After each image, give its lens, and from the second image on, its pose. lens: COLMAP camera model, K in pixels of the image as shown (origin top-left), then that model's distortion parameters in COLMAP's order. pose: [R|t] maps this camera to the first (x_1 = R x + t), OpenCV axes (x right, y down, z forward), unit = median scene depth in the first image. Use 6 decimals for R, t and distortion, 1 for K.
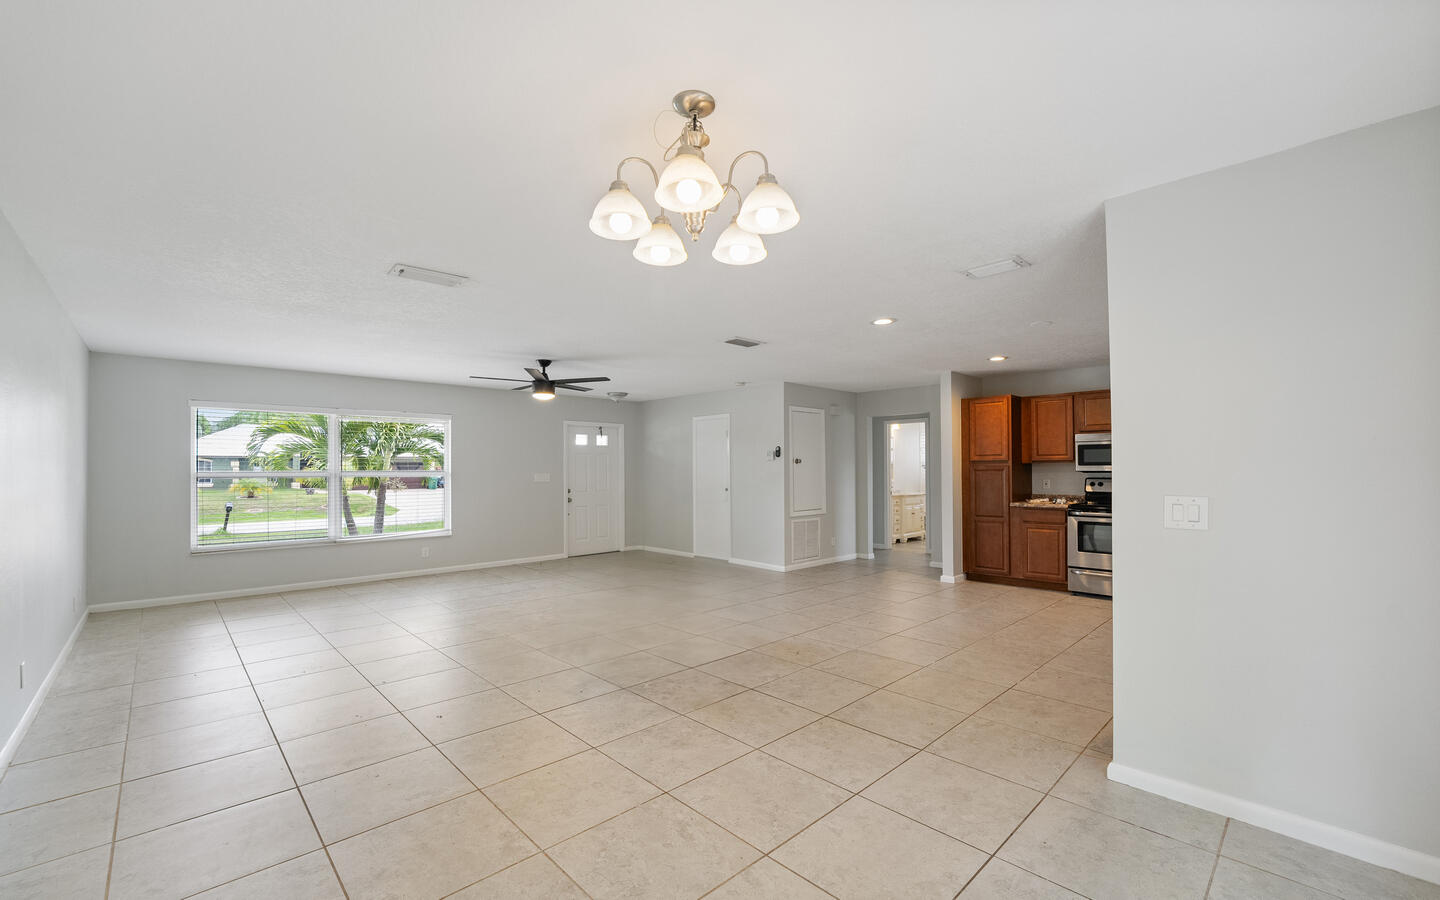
lens RADIAL K [[590.2, 0, 718.2], [0, 590.2, 464.0], [0, 0, 1]] dist [-0.018383, 0.001327]
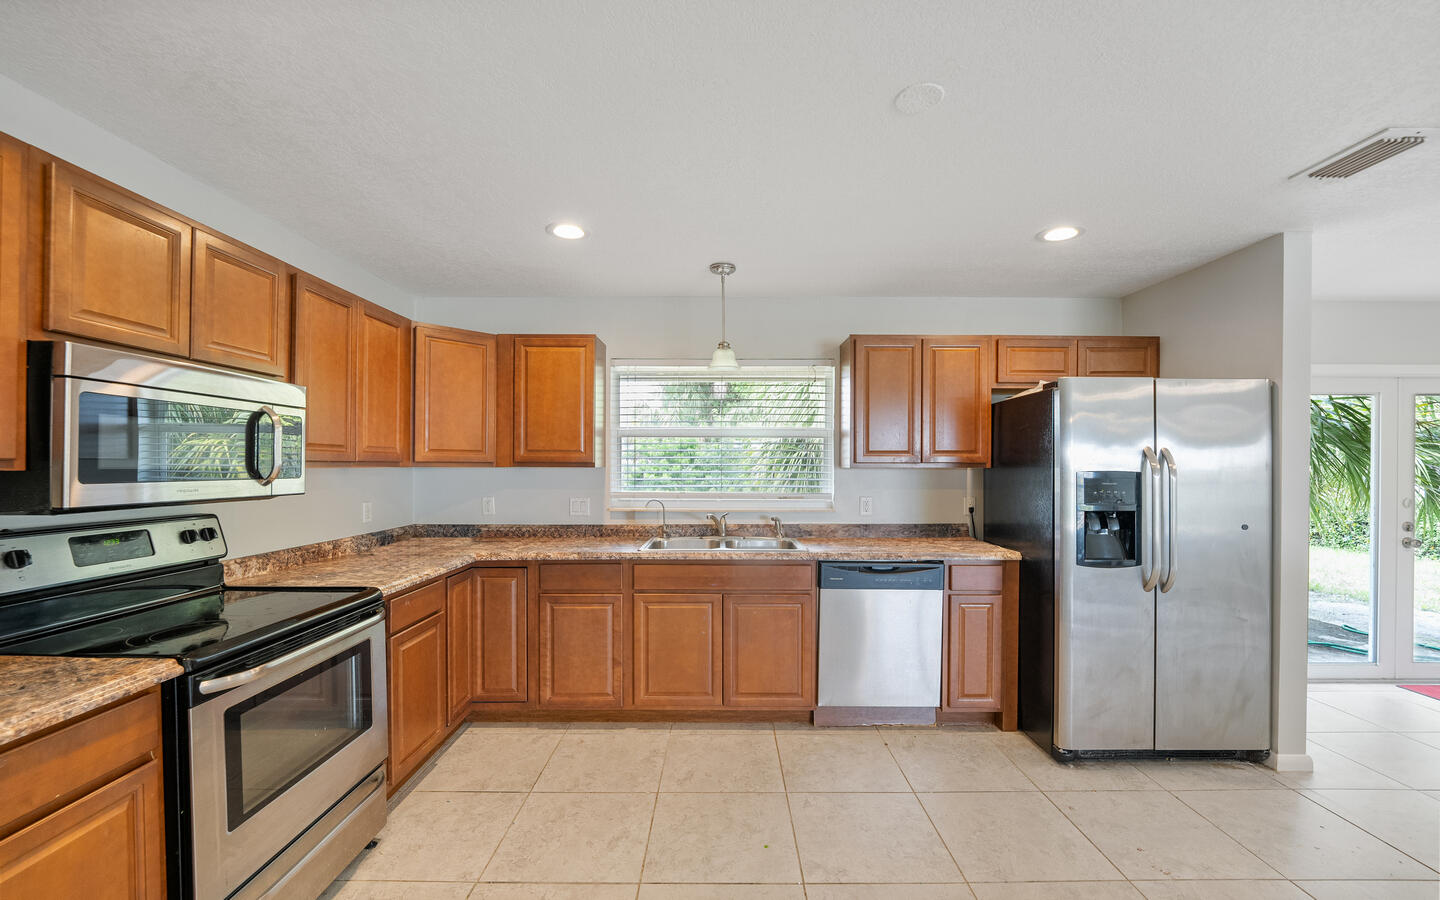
lens RADIAL K [[590.2, 0, 726.4], [0, 590.2, 458.2], [0, 0, 1]] dist [-0.018383, 0.001327]
pose [[-0.725136, 0.006562, 0.688574, 0.262966], [-0.006164, 0.999853, -0.016020, -0.005774], [-0.688578, -0.015861, -0.724989, 0.930759]]
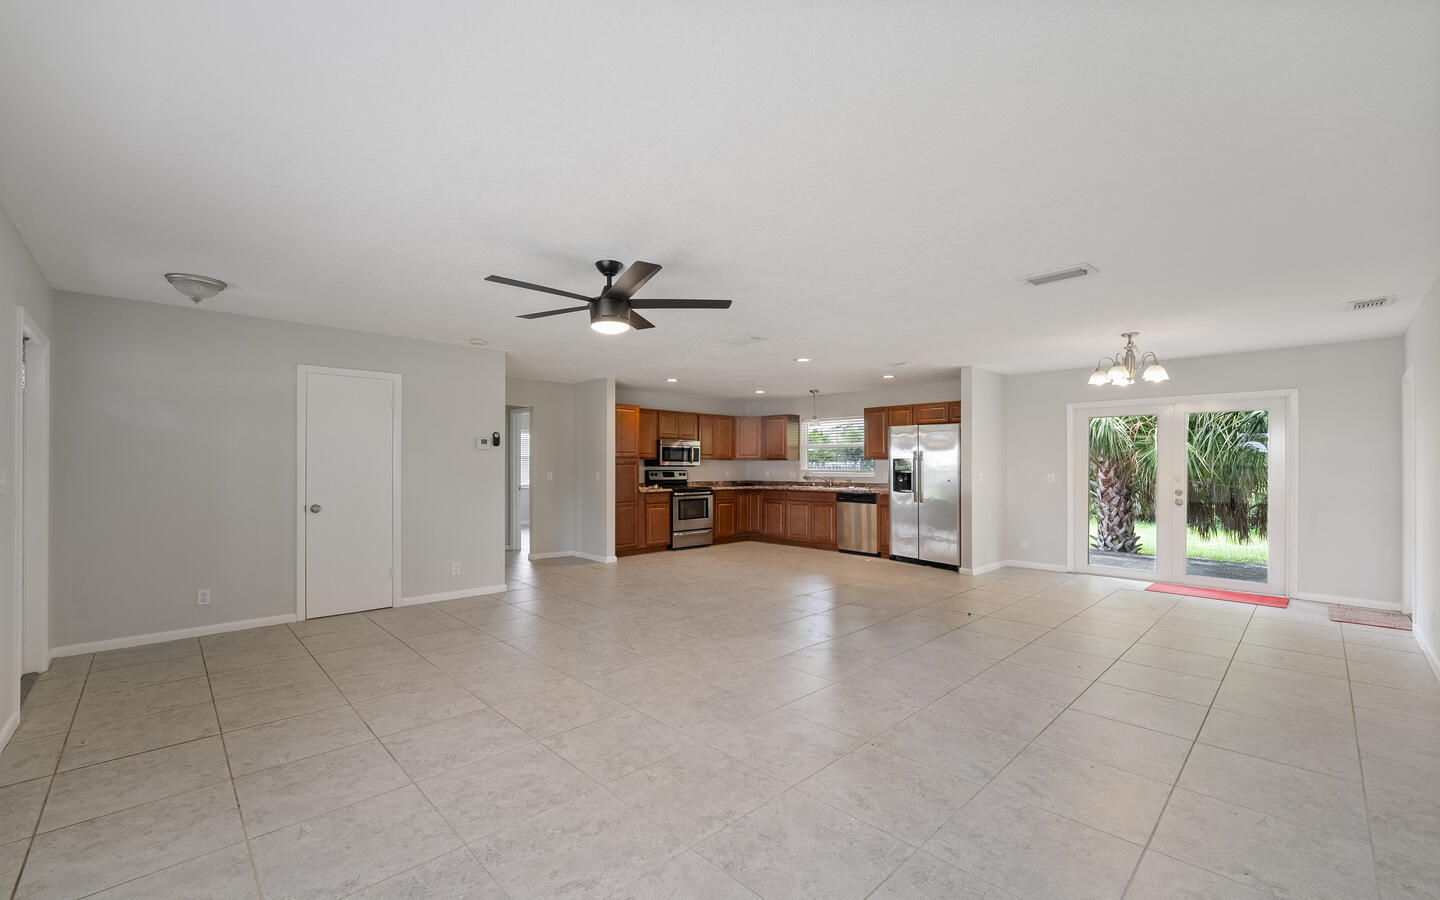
lens RADIAL K [[590.2, 0, 713.4], [0, 590.2, 461.1], [0, 0, 1]] dist [-0.018383, 0.001327]
pose [[0.004158, 0.011282, 0.999928, -0.777334], [-0.009972, 0.999887, -0.011240, 0.015301], [-0.999942, -0.009925, 0.004270, 0.816529]]
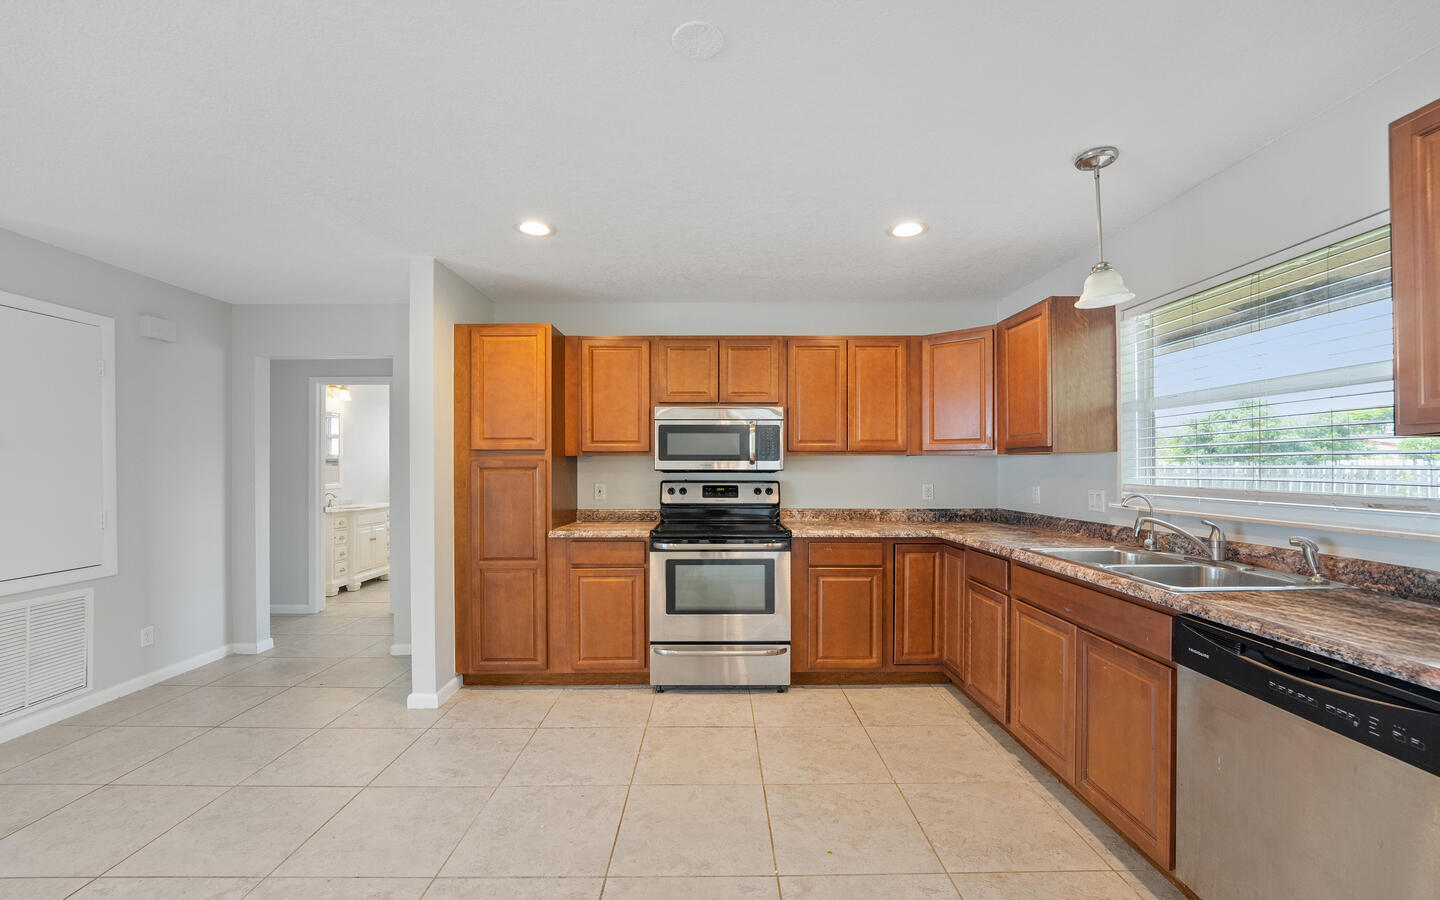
lens RADIAL K [[590.2, 0, 722.4], [0, 590.2, 466.6], [0, 0, 1]] dist [-0.018383, 0.001327]
pose [[0.680932, 0.003390, 0.732338, 0.214893], [-0.008713, 0.999956, 0.003472, 0.005630], [-0.732294, -0.008745, 0.680932, 0.521433]]
